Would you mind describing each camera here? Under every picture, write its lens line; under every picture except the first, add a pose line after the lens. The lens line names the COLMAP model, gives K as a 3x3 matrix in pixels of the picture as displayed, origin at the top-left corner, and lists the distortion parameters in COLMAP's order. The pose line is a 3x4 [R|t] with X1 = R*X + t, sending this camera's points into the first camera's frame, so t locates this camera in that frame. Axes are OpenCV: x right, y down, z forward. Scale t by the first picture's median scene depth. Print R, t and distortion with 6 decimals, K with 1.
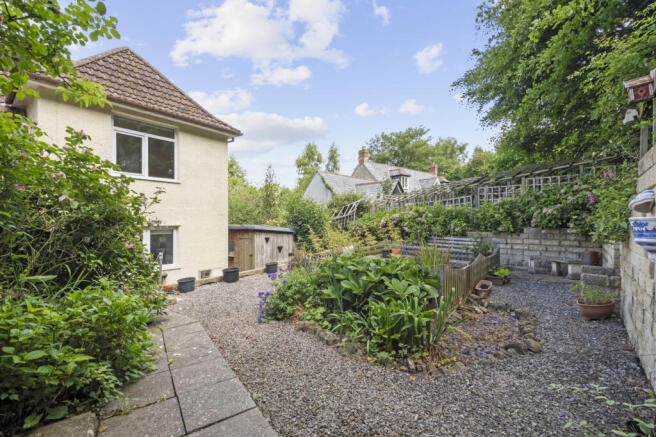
lens RADIAL K [[275.9, 0, 323.2], [0, 275.9, 216.1], [0, 0, 1]] dist [0.000829, -0.000118]
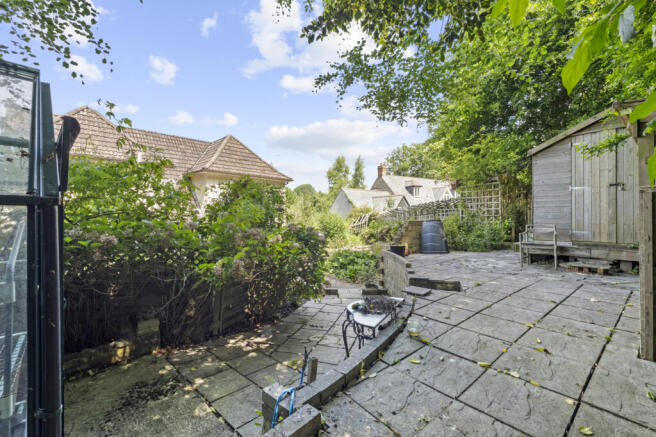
lens RADIAL K [[275.9, 0, 323.2], [0, 275.9, 216.1], [0, 0, 1]] dist [0.000829, -0.000118]
pose [[0.992862, -0.007571, -0.119030, 0.033234], [0.008222, 0.999954, 0.004981, -0.026991], [0.118987, -0.005924, 0.992878, -0.236158]]
